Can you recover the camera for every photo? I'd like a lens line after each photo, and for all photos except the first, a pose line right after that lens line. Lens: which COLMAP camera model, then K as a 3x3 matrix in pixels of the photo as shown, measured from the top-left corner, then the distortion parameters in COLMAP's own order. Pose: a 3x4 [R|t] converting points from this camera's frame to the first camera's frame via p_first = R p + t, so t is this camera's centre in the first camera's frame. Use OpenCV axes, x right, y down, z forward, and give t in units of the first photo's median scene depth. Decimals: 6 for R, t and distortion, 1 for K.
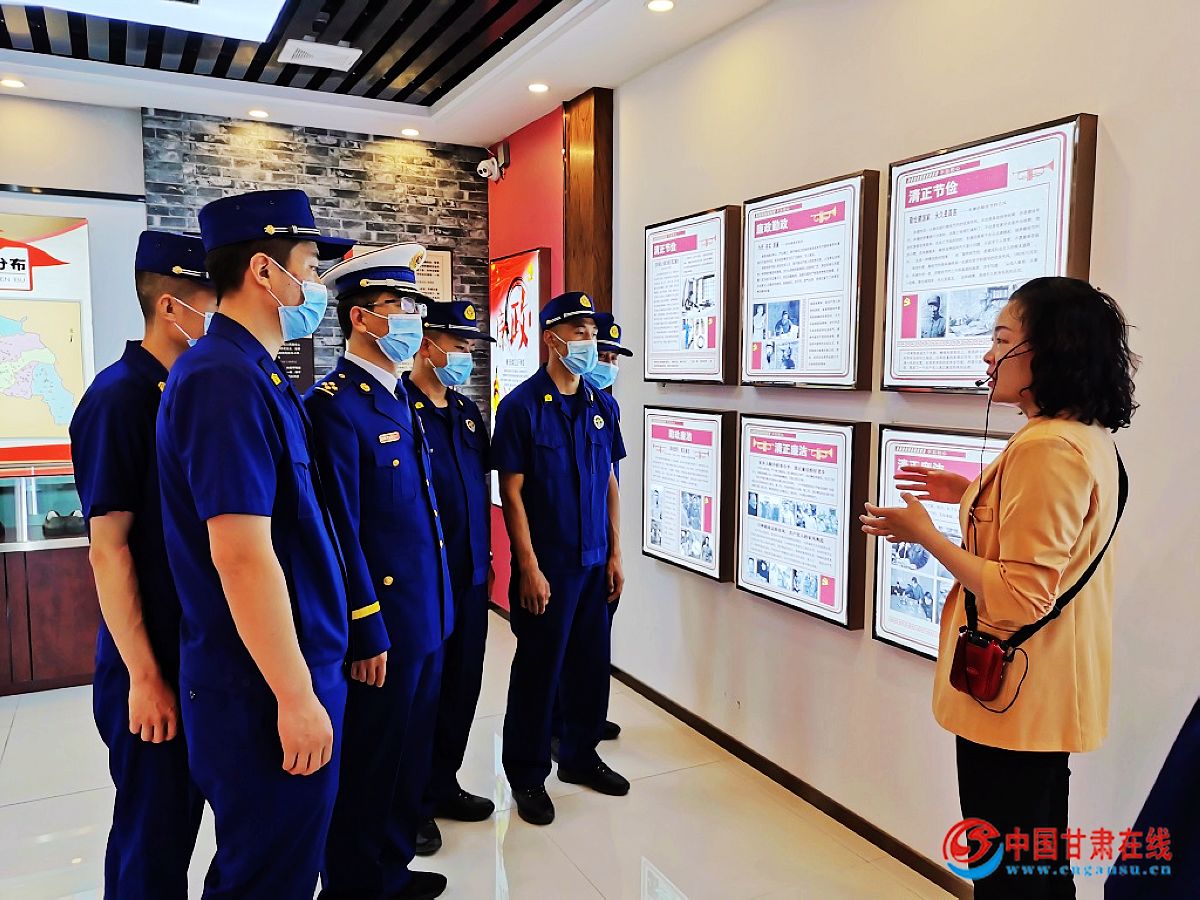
lens RADIAL K [[943.9, 0, 602.7], [0, 943.9, 454.6], [0, 0, 1]] dist [-0.016334, -0.004496]
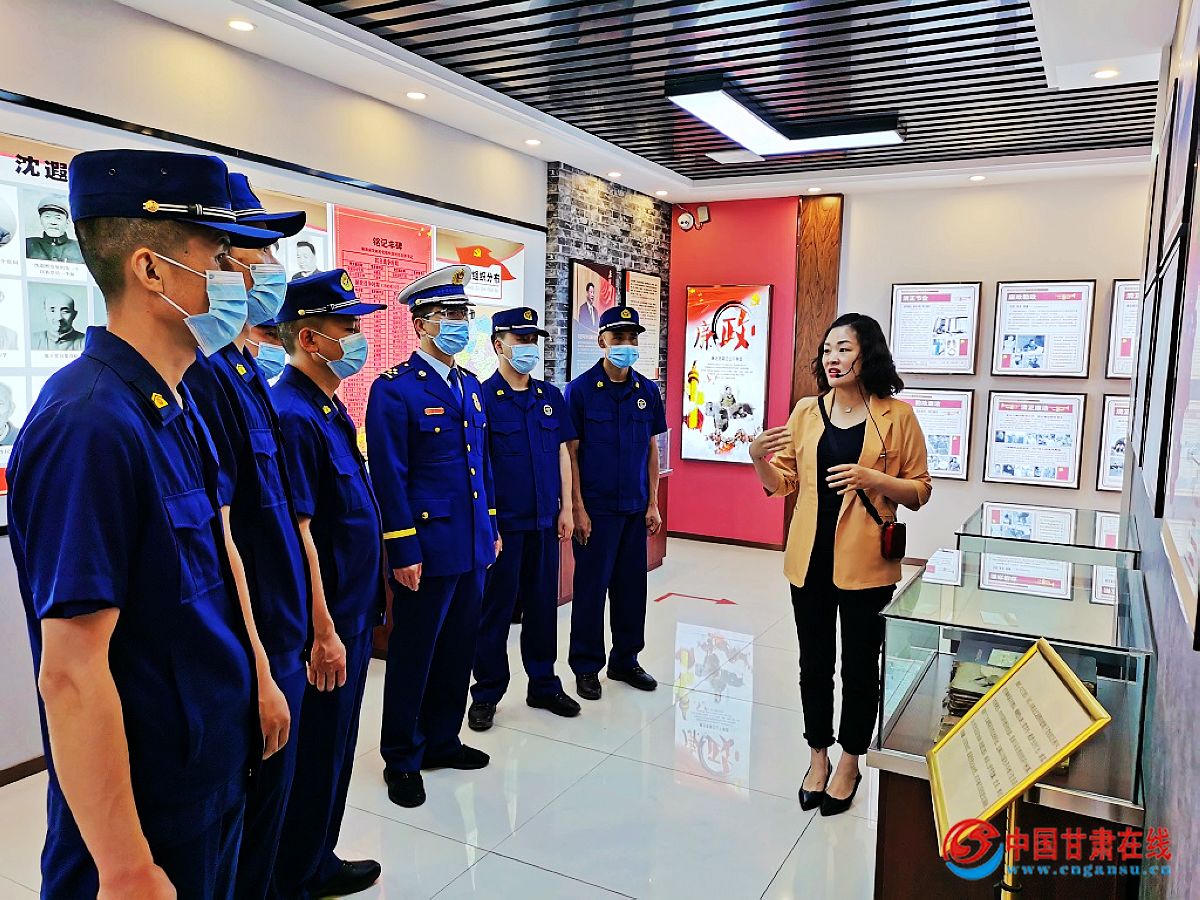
lens RADIAL K [[943.9, 0, 597.7], [0, 943.9, 449.8], [0, 0, 1]] dist [-0.016334, -0.004496]
pose [[0.836013, -0.044567, 0.546896, -1.518561], [0.037630, 0.999006, 0.023886, 0.001353], [-0.547417, 0.000611, 0.836860, -0.164338]]
